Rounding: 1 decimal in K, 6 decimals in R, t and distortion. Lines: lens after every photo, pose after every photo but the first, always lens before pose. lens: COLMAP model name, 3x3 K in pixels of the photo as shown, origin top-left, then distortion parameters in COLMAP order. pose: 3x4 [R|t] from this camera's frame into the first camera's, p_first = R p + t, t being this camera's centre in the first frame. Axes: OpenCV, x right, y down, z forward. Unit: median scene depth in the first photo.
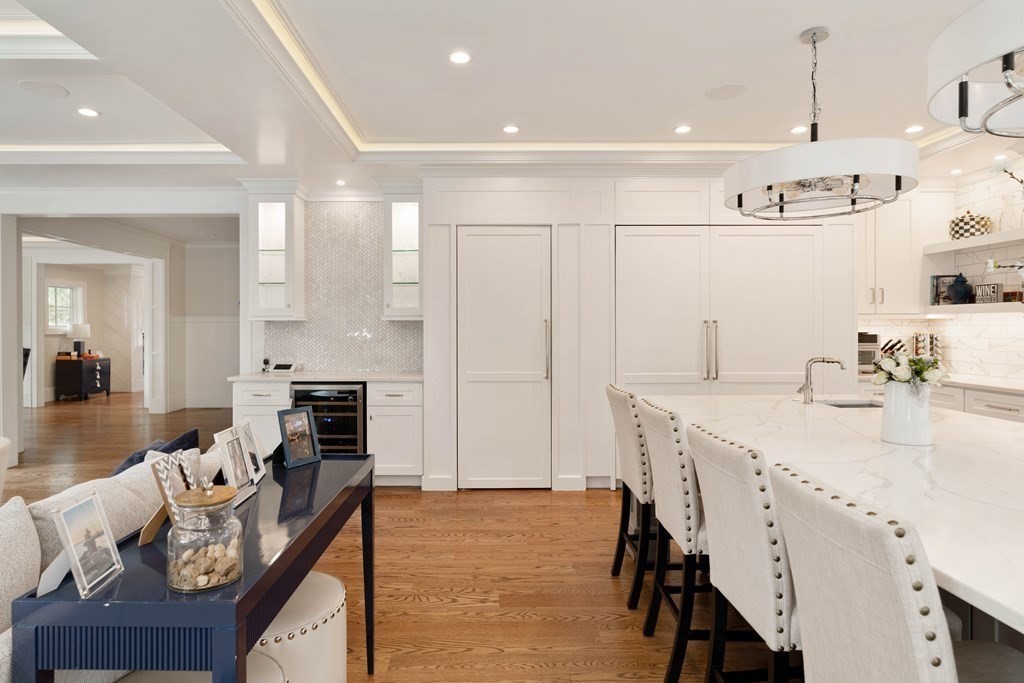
lens RADIAL K [[557.5, 0, 482.0], [0, 557.5, 328.4], [0, 0, 1]] dist [0.002483, 0.000604]
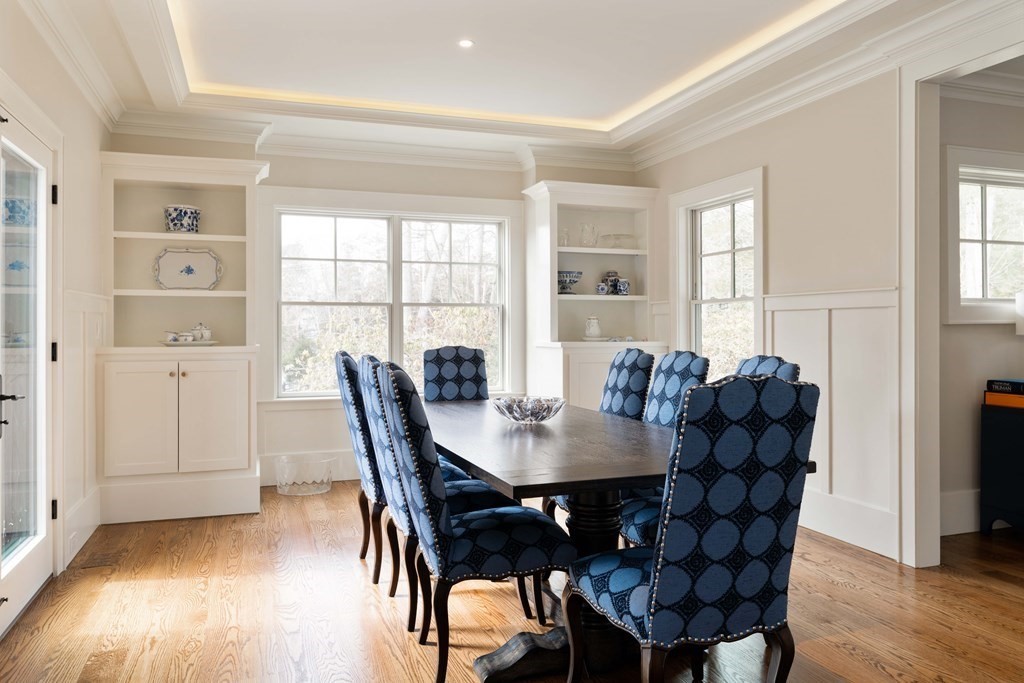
lens RADIAL K [[758.6, 0, 512.0], [0, 758.6, 341.5], [0, 0, 1]] dist [-0.003314, -0.002238]
pose [[0.329679, 0.004452, -0.944082, -0.439723], [-0.002255, 0.999990, 0.003928, 0.018827], [0.944090, 0.000833, 0.329686, 0.599980]]
